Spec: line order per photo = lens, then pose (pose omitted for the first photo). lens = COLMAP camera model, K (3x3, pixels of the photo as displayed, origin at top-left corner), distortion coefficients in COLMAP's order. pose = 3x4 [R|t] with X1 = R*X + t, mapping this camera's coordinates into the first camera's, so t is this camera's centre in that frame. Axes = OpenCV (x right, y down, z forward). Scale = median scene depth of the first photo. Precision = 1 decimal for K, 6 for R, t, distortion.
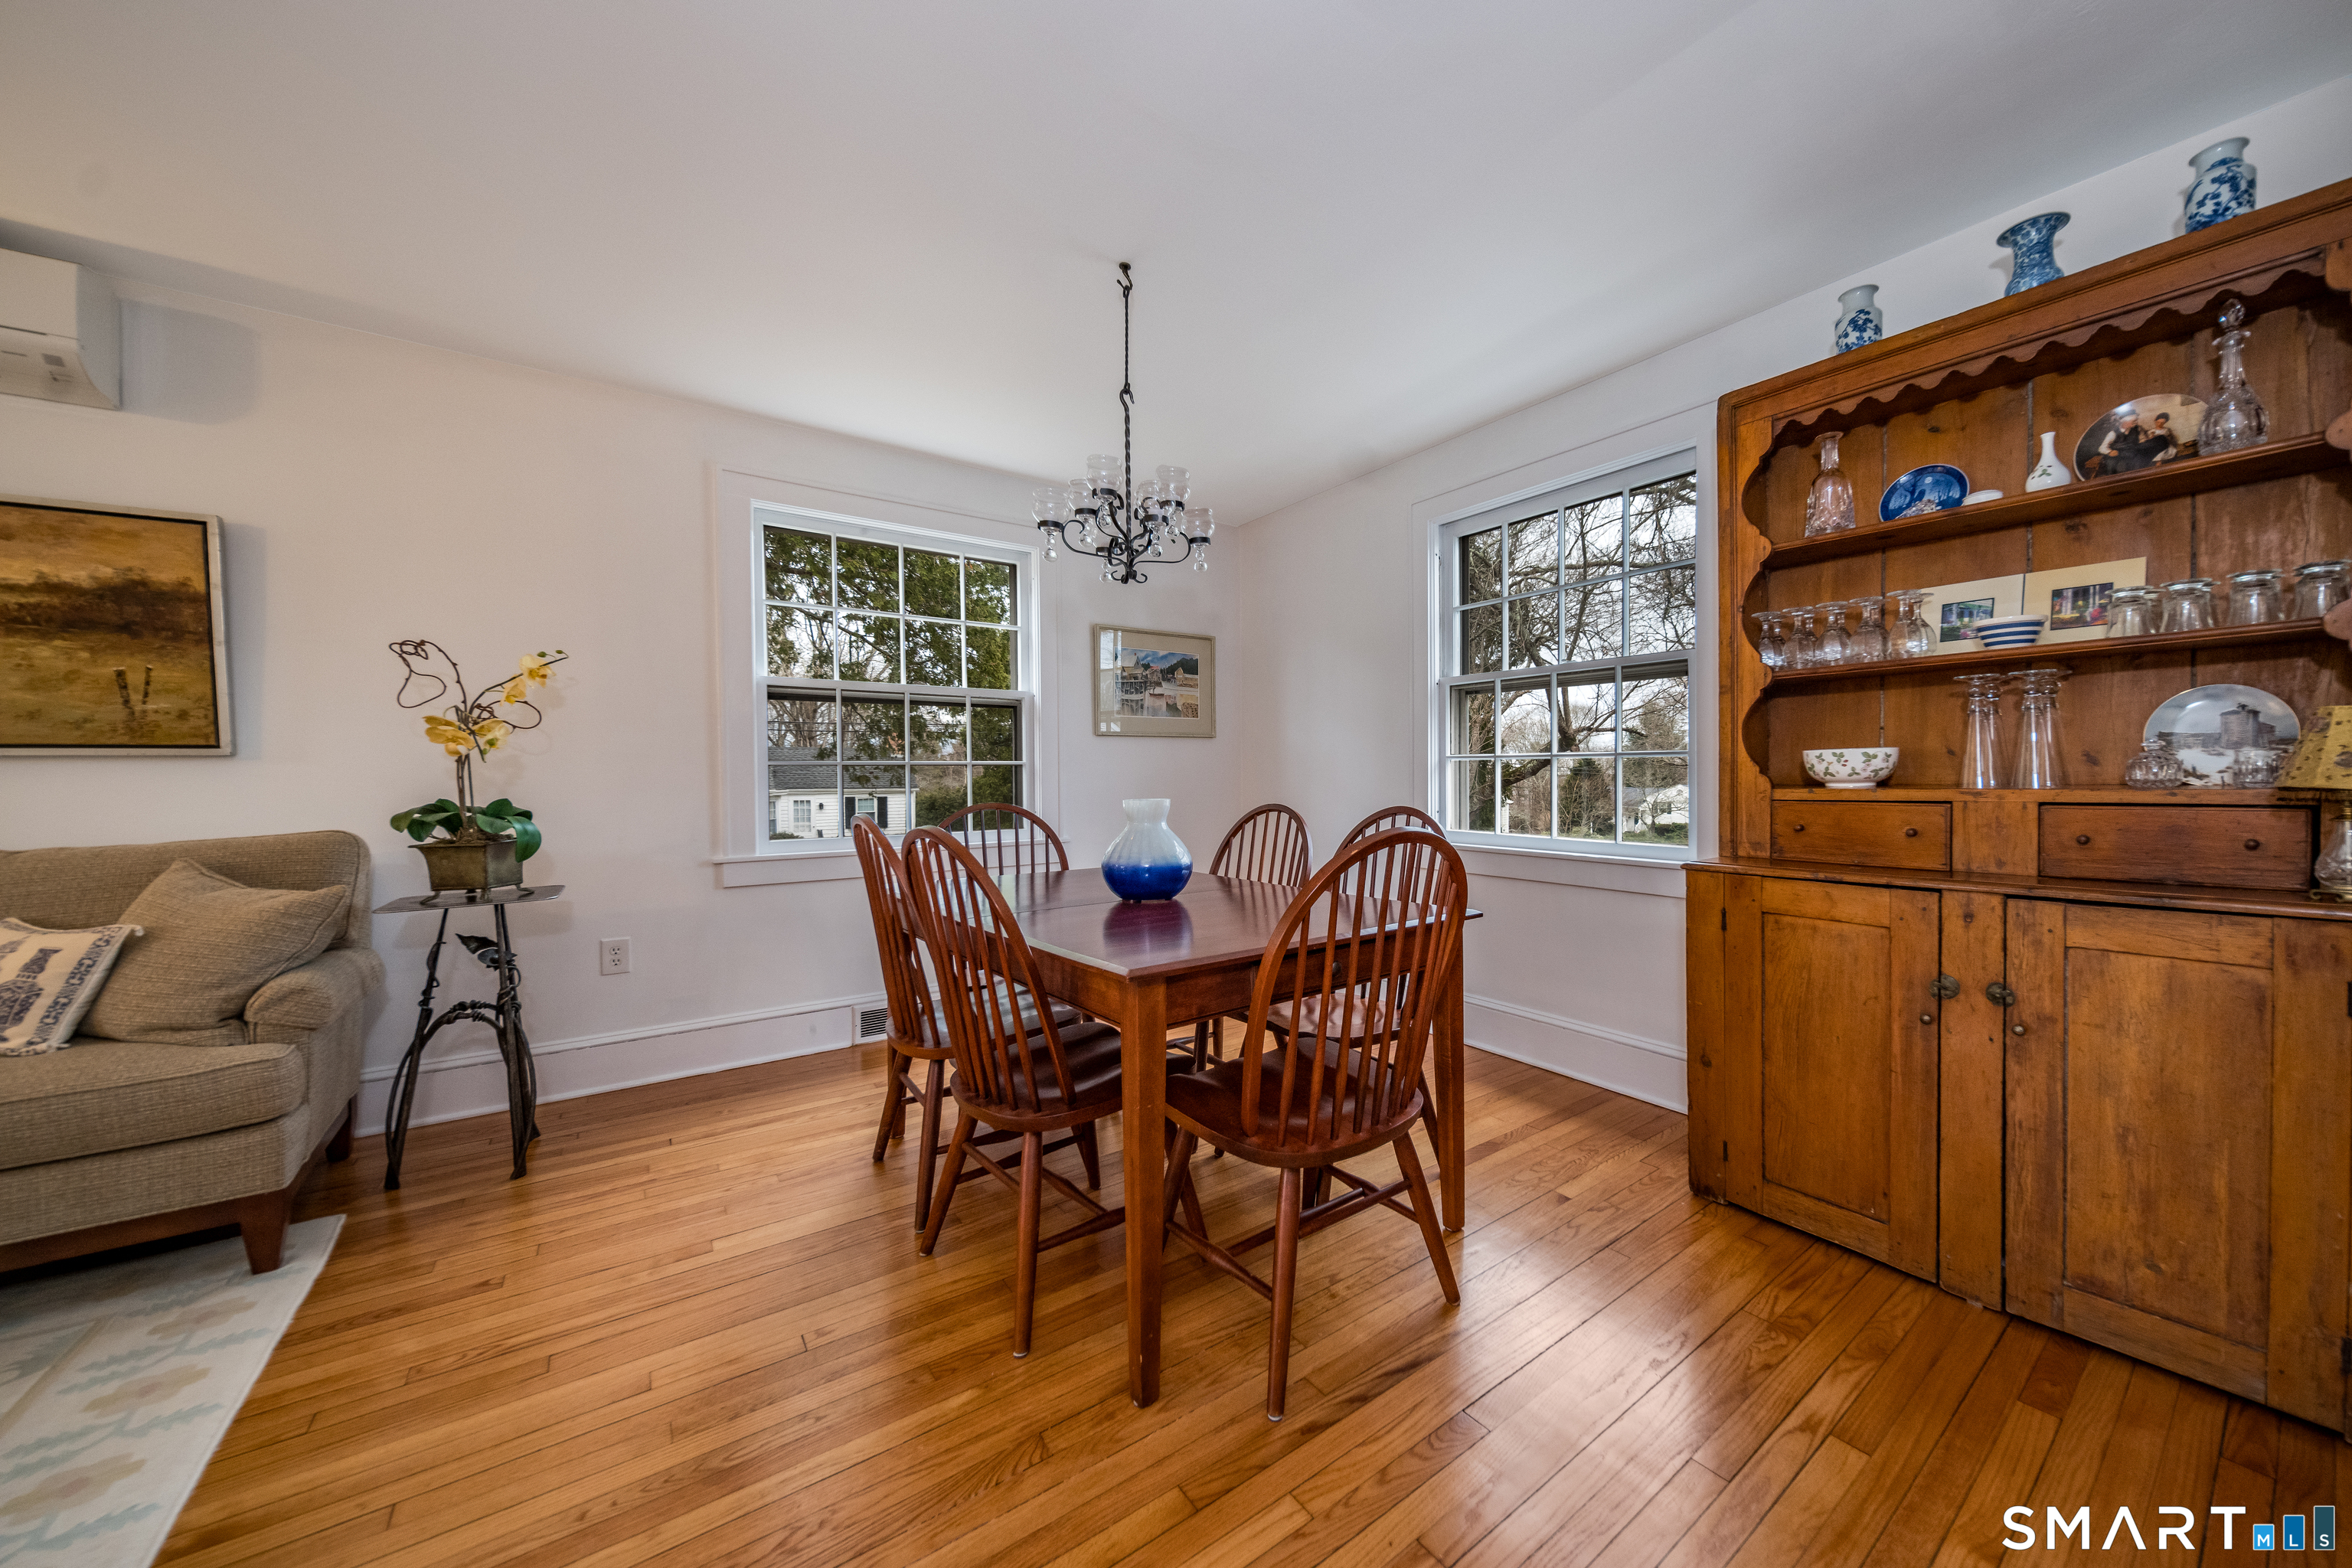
lens RADIAL K [[868.9, 0, 1198.5], [0, 868.9, 797.6], [0, 0, 1]] dist [0.012793, -0.000290]
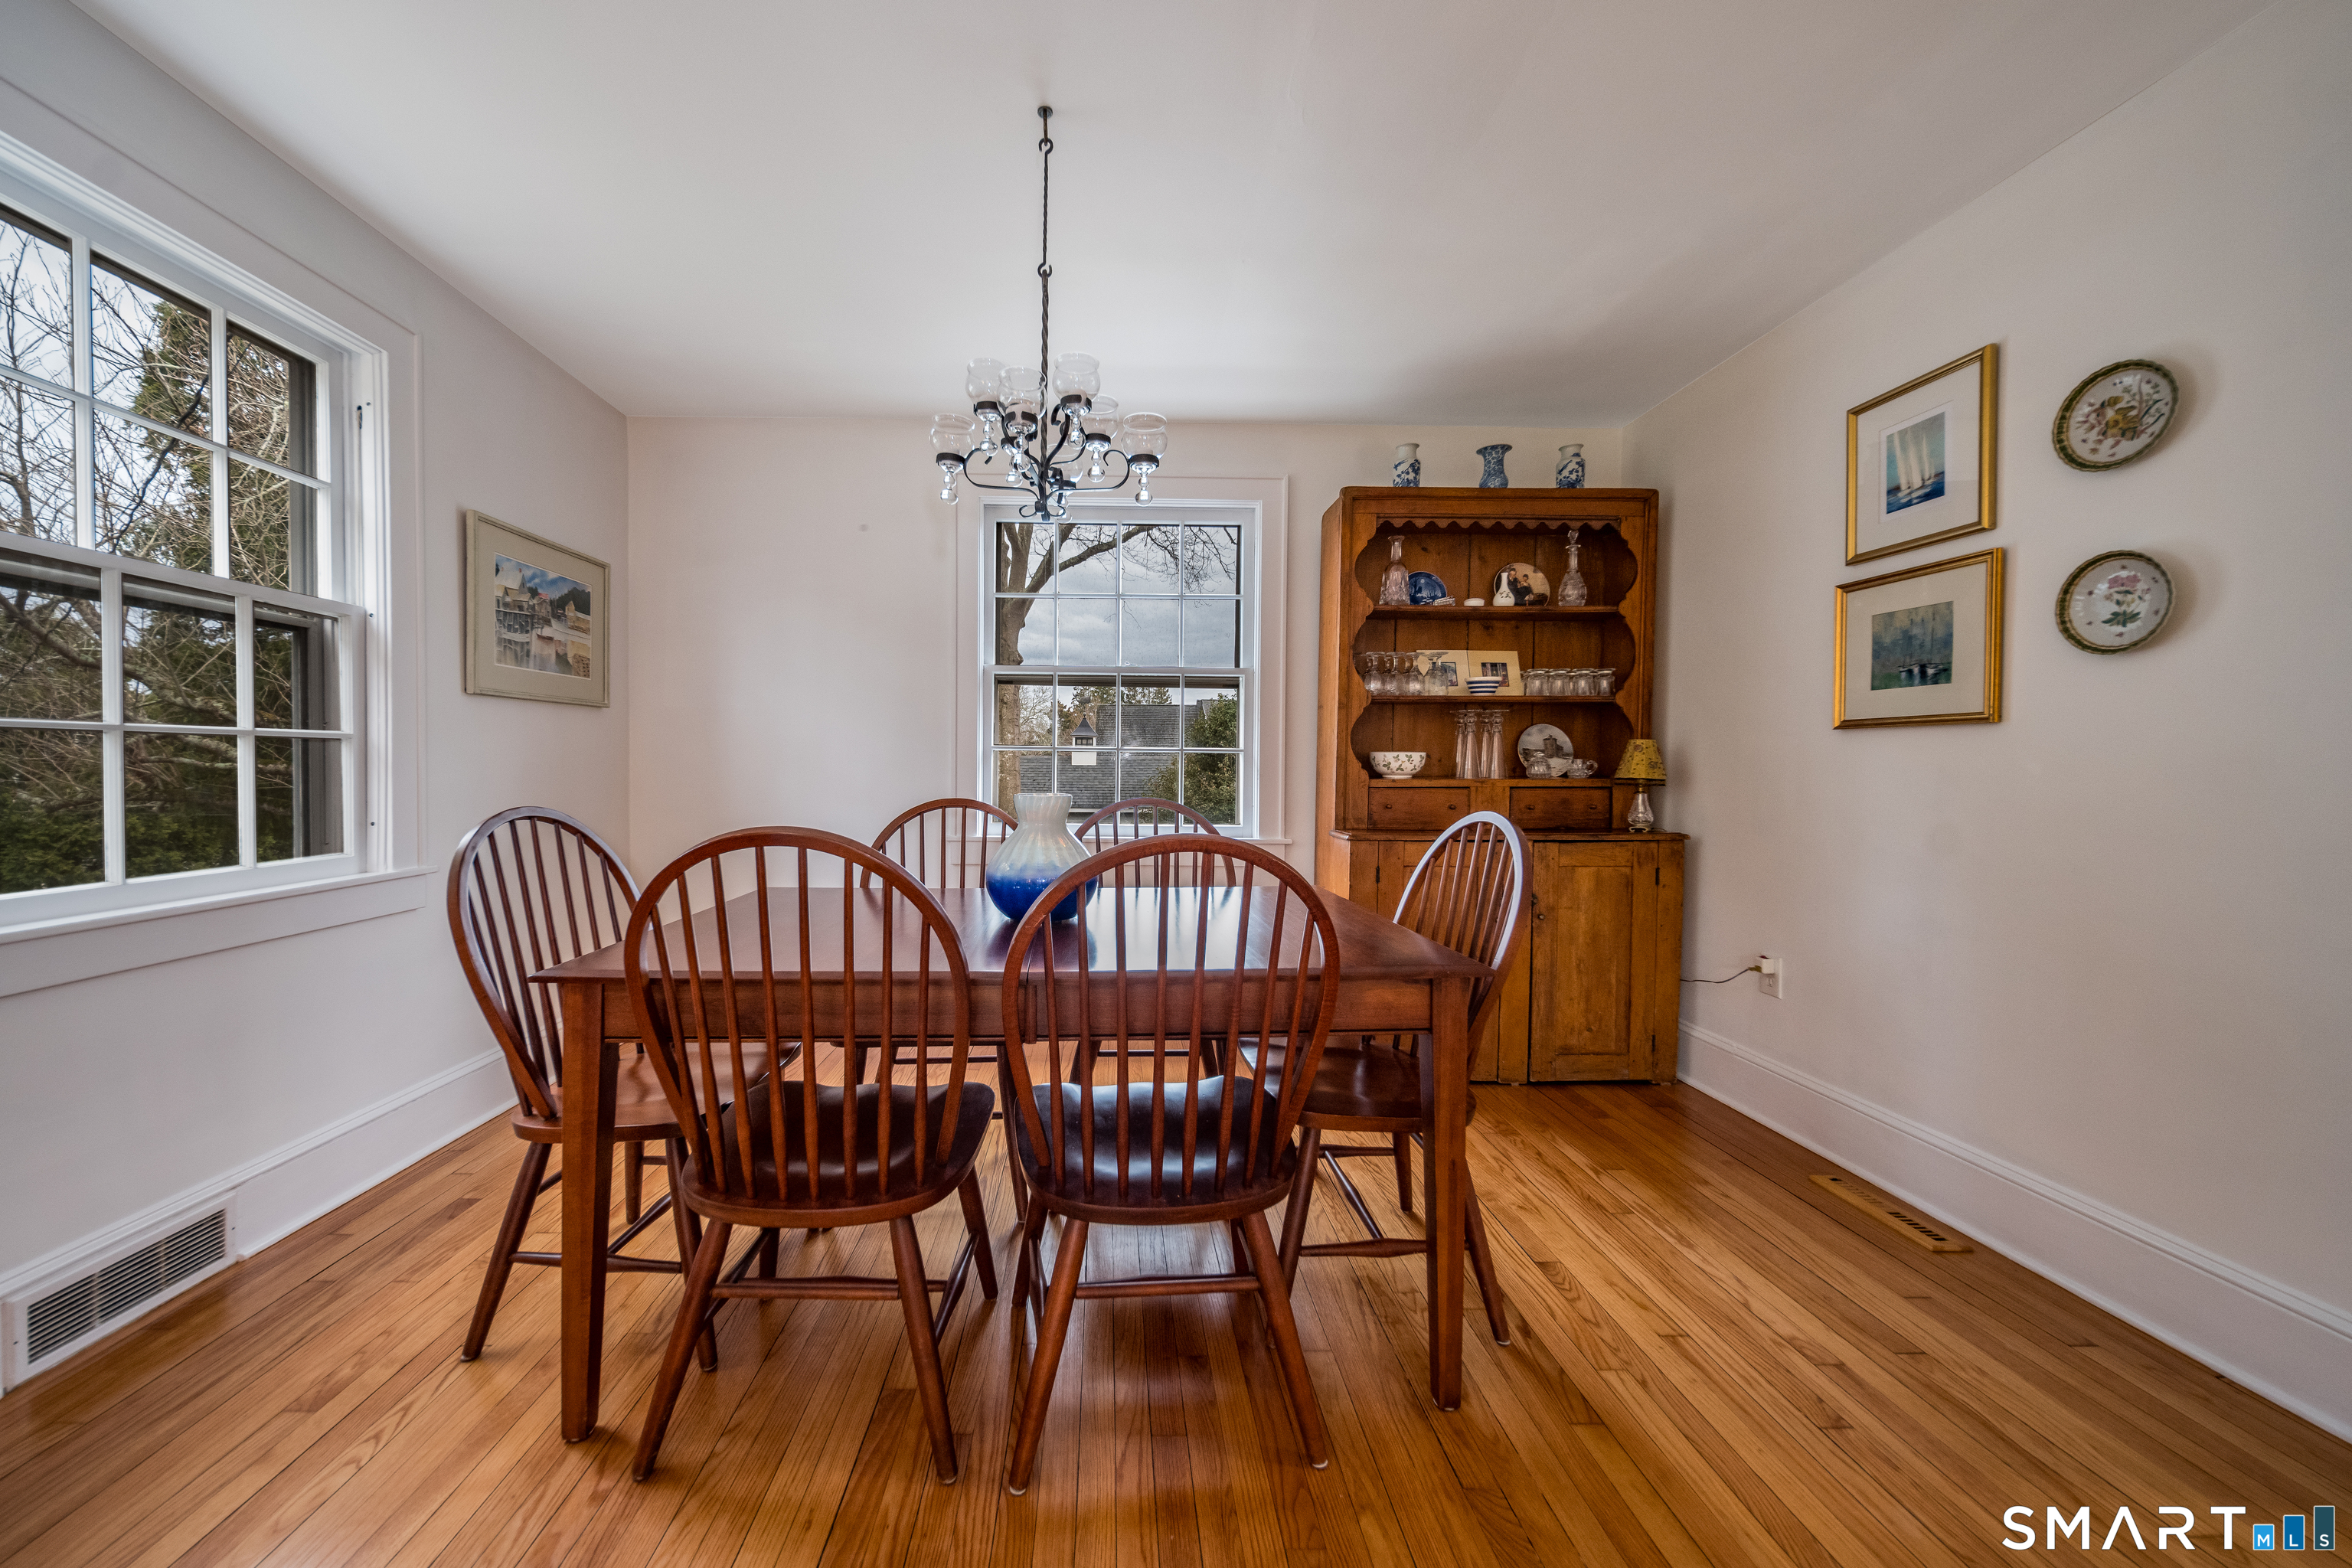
lens RADIAL K [[898.8, 0, 1178.6], [0, 898.8, 782.2], [0, 0, 1]] dist [0.000875, -0.001776]
pose [[0.553761, -0.005975, 0.832655, -0.751147], [0.010351, 0.999946, 0.000291, -0.009214], [-0.832612, 0.008458, 0.553793, 0.485146]]
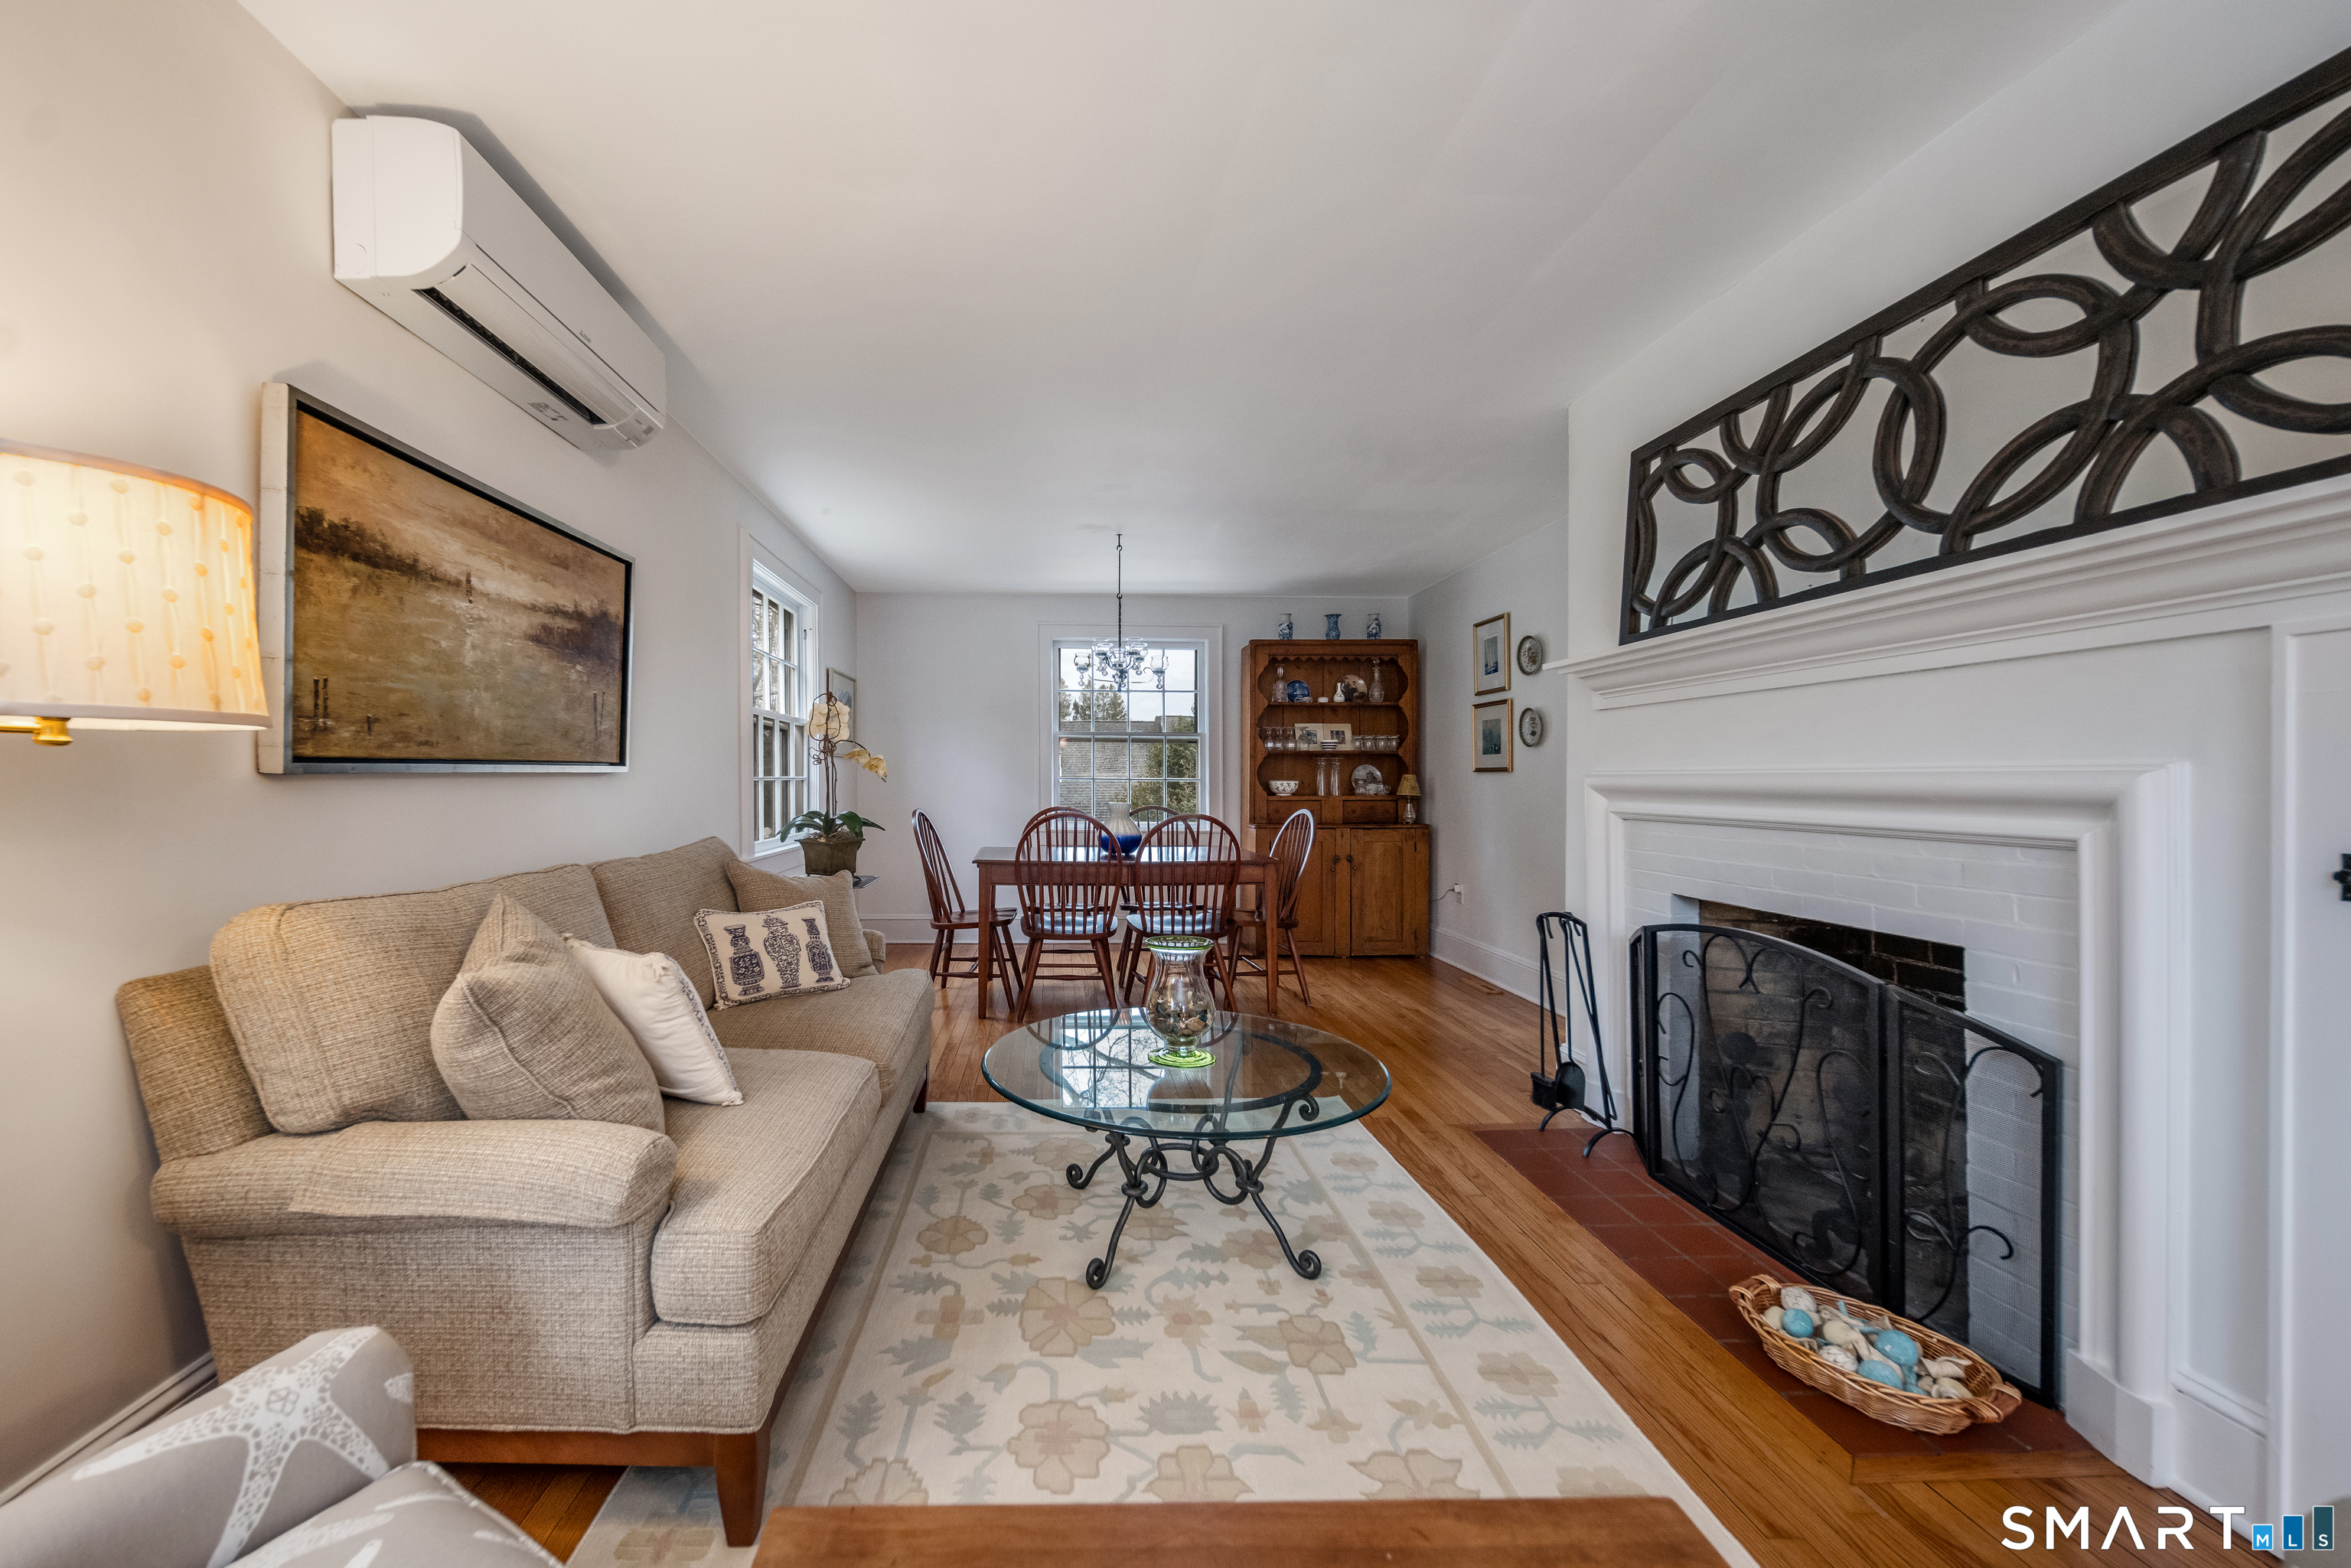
lens RADIAL K [[931.0, 0, 1164.8], [0, 931.0, 792.9], [0, 0, 1]] dist [-0.001628, 0.000352]
pose [[0.503242, -0.001949, 0.864143, -1.958651], [0.019742, 0.999762, -0.009242, -0.001959], [-0.863920, 0.021711, 0.503161, -0.119932]]
